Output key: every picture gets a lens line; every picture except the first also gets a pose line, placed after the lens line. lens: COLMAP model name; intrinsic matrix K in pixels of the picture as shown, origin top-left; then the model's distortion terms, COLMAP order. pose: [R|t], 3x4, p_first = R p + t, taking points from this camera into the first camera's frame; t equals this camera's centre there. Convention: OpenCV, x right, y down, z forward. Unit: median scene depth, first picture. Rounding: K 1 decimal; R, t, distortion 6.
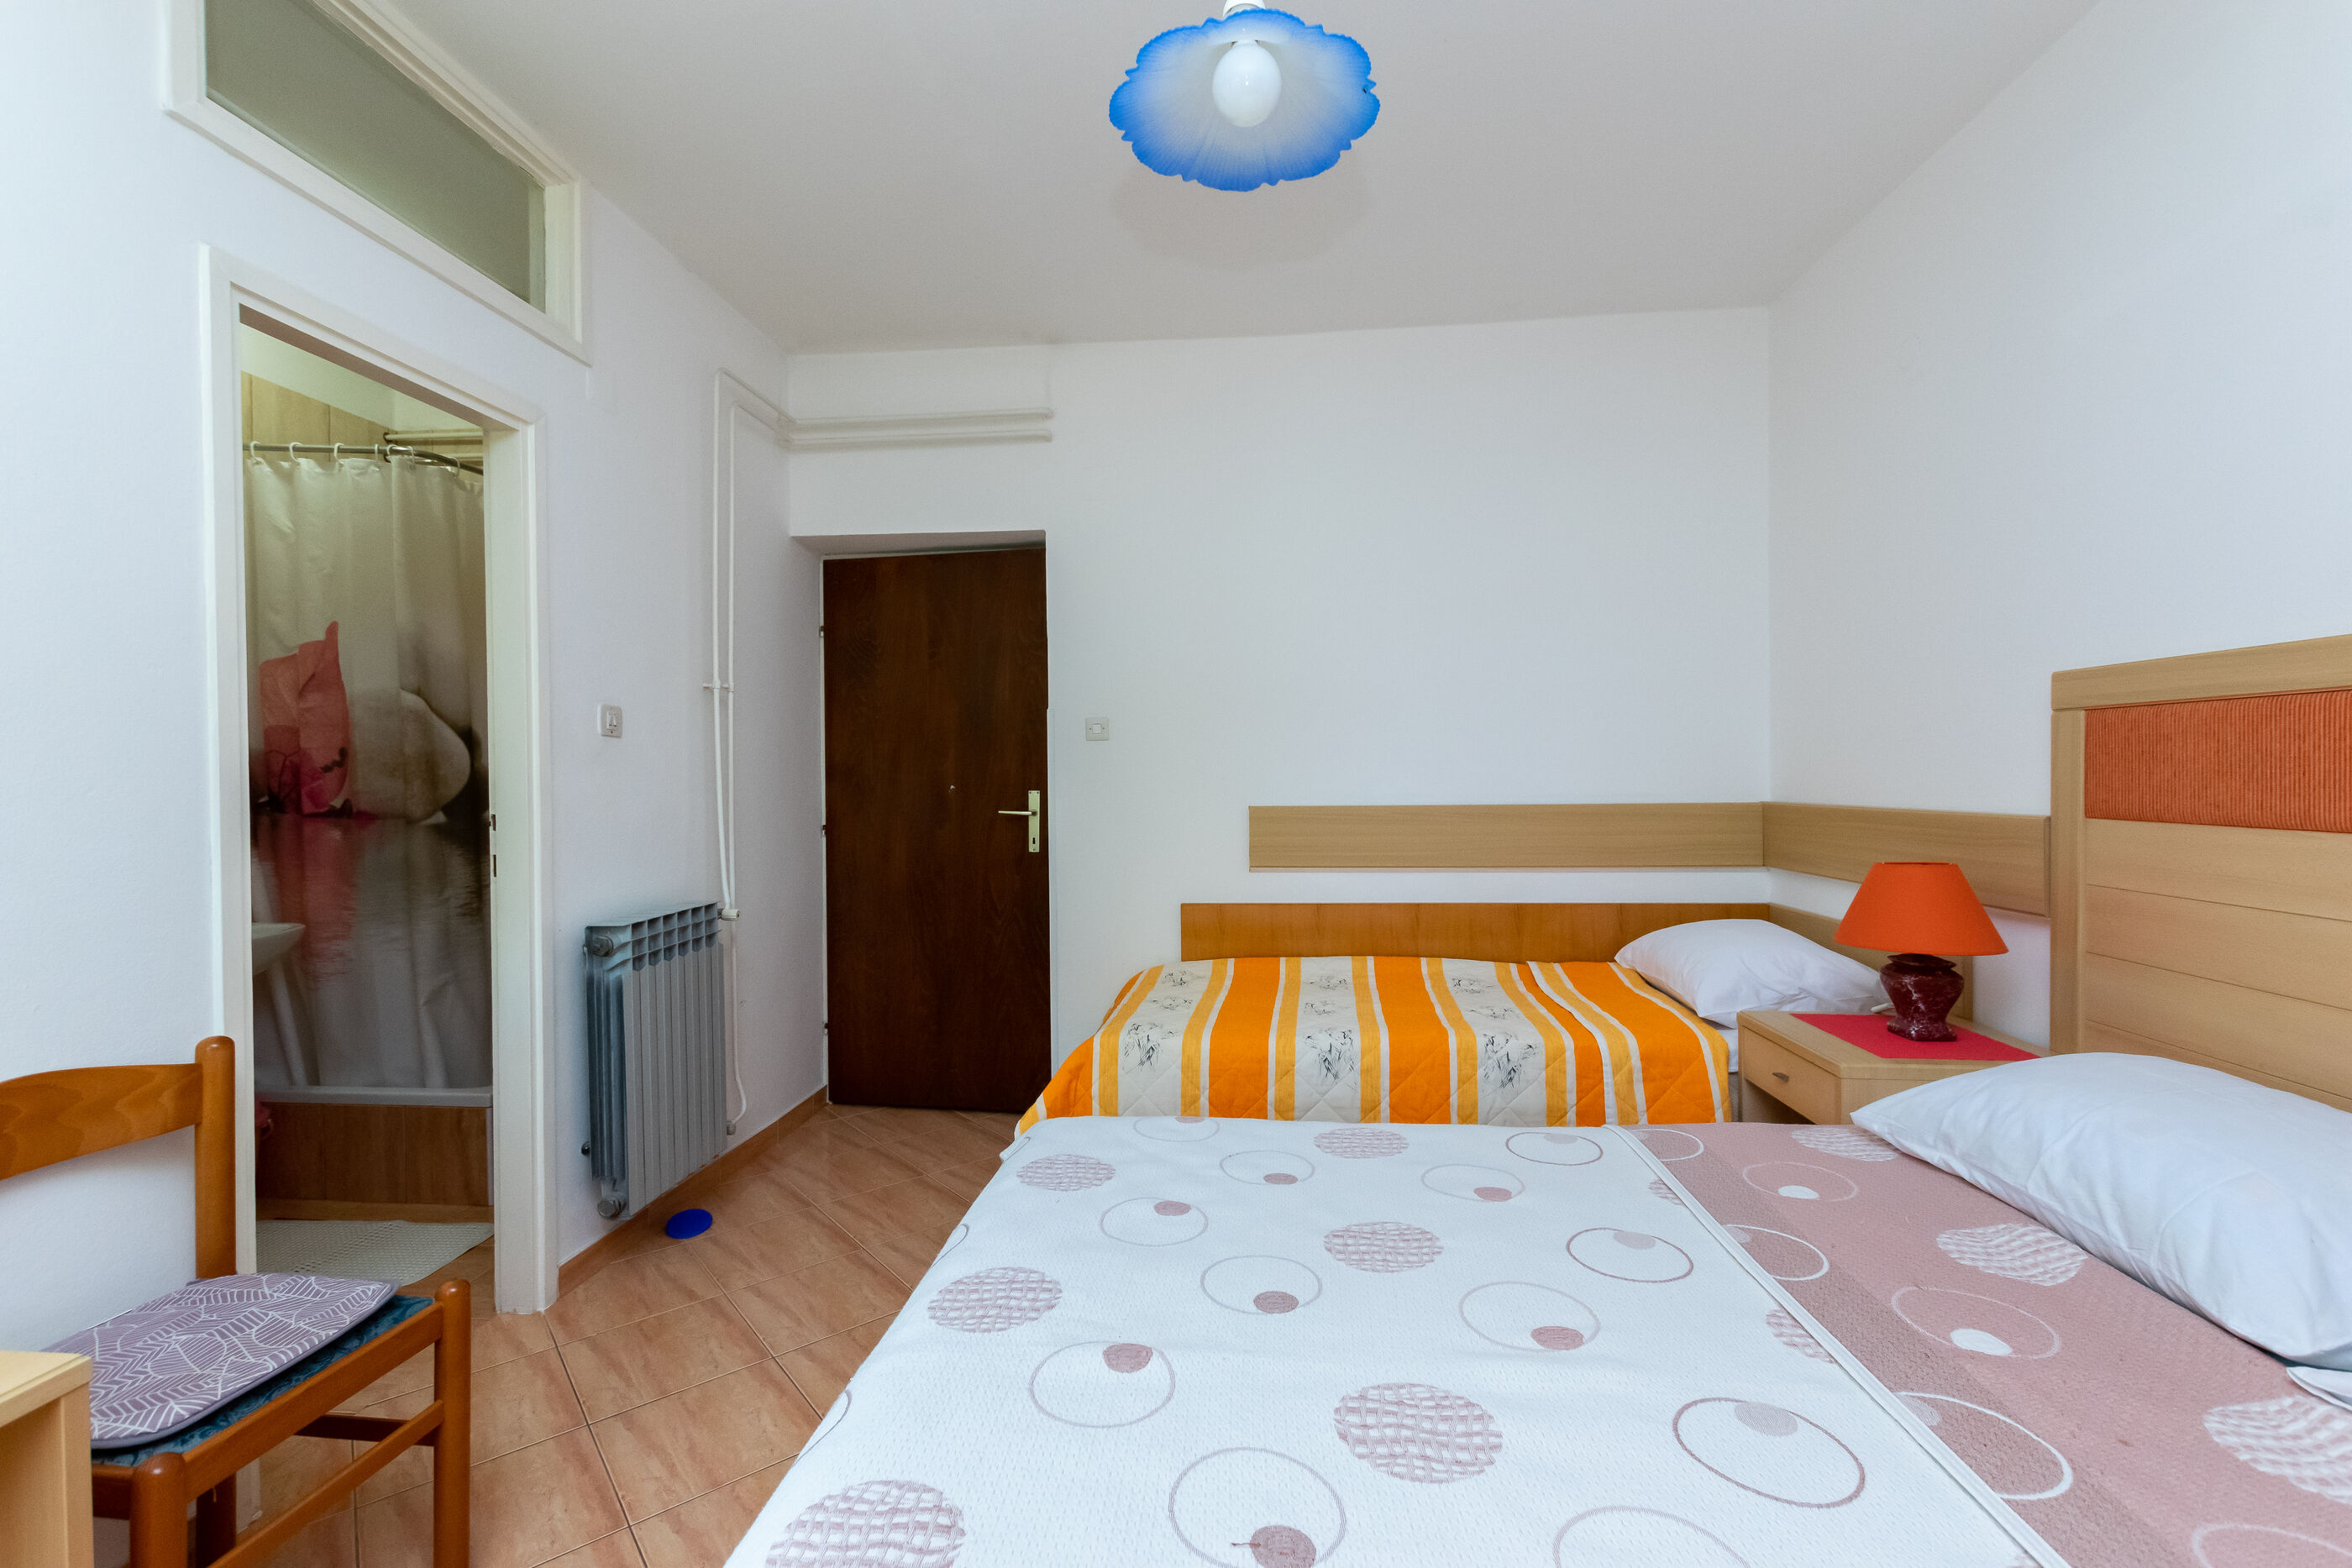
lens RADIAL K [[1060.2, 0, 1176.0], [0, 1060.2, 784.0], [0, 0, 1]] dist [-0.000352, -0.000123]
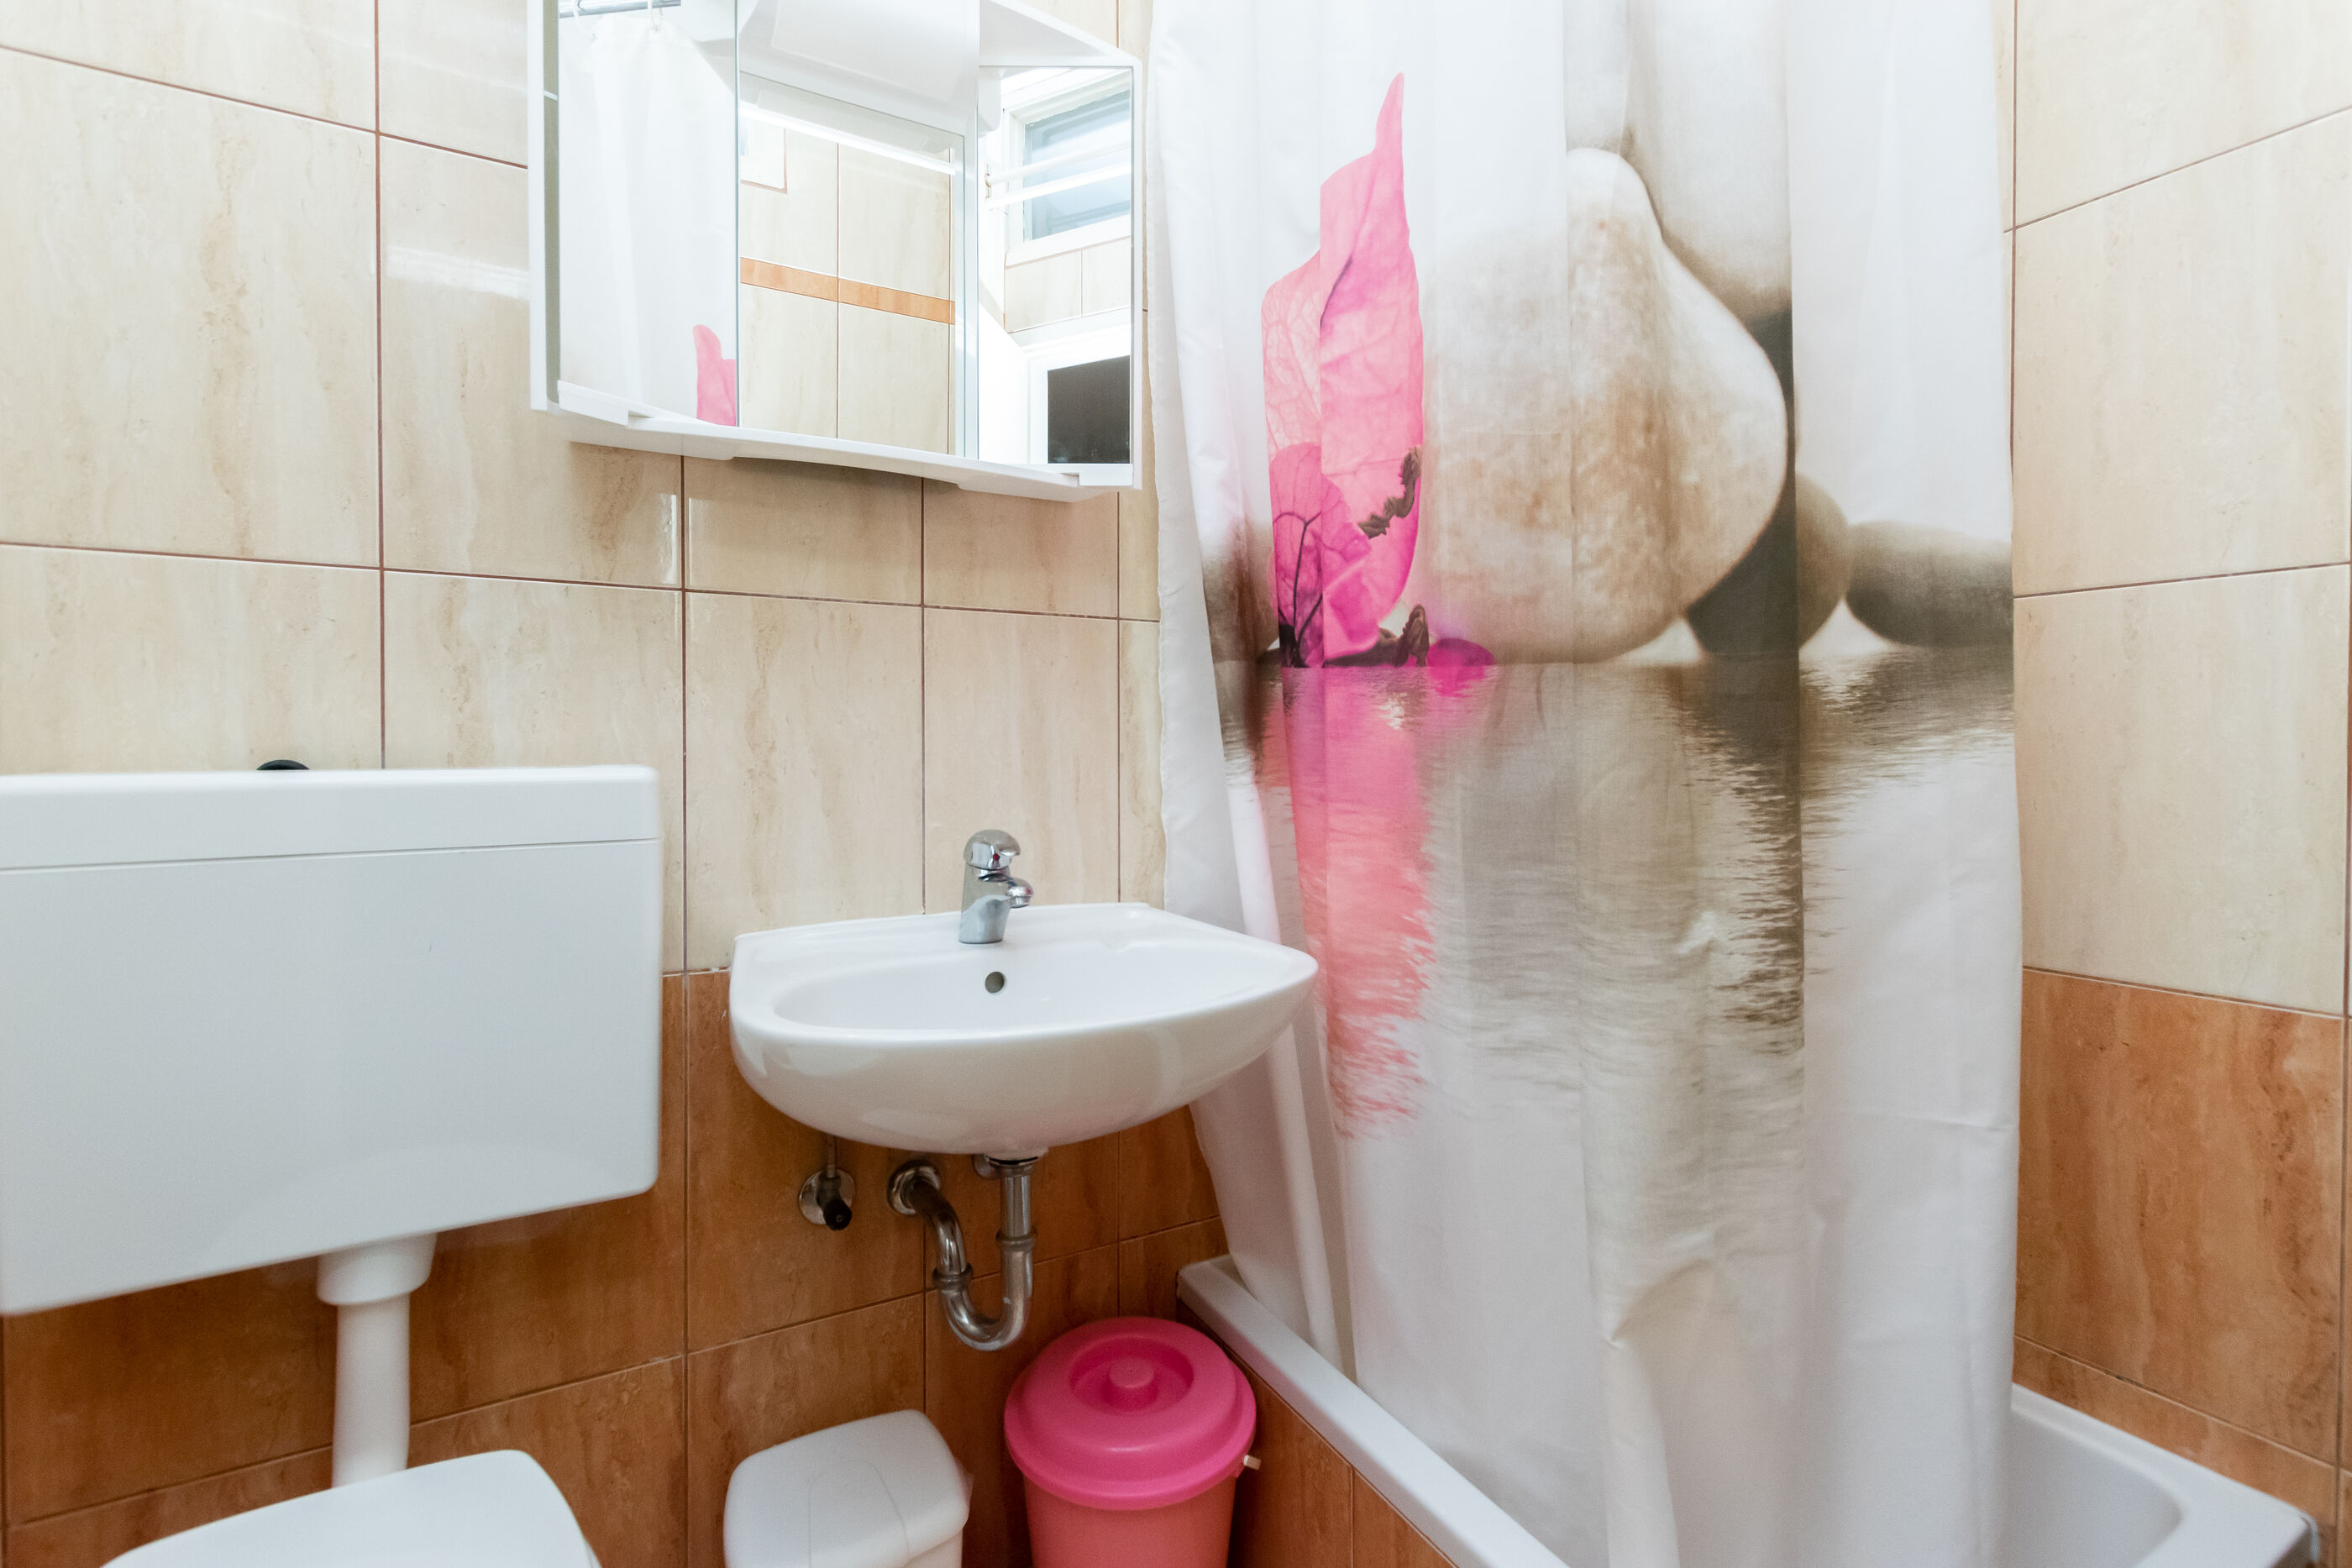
lens RADIAL K [[1002.7, 0, 1181.9], [0, 1002.7, 755.3], [0, 0, 1]] dist [0.002987, 0.000012]
pose [[0.562644, 0.016186, -0.826541, -0.560018], [-0.014239, 0.999850, 0.009887, 0.059140], [0.826577, 0.006207, 0.562790, 0.759282]]
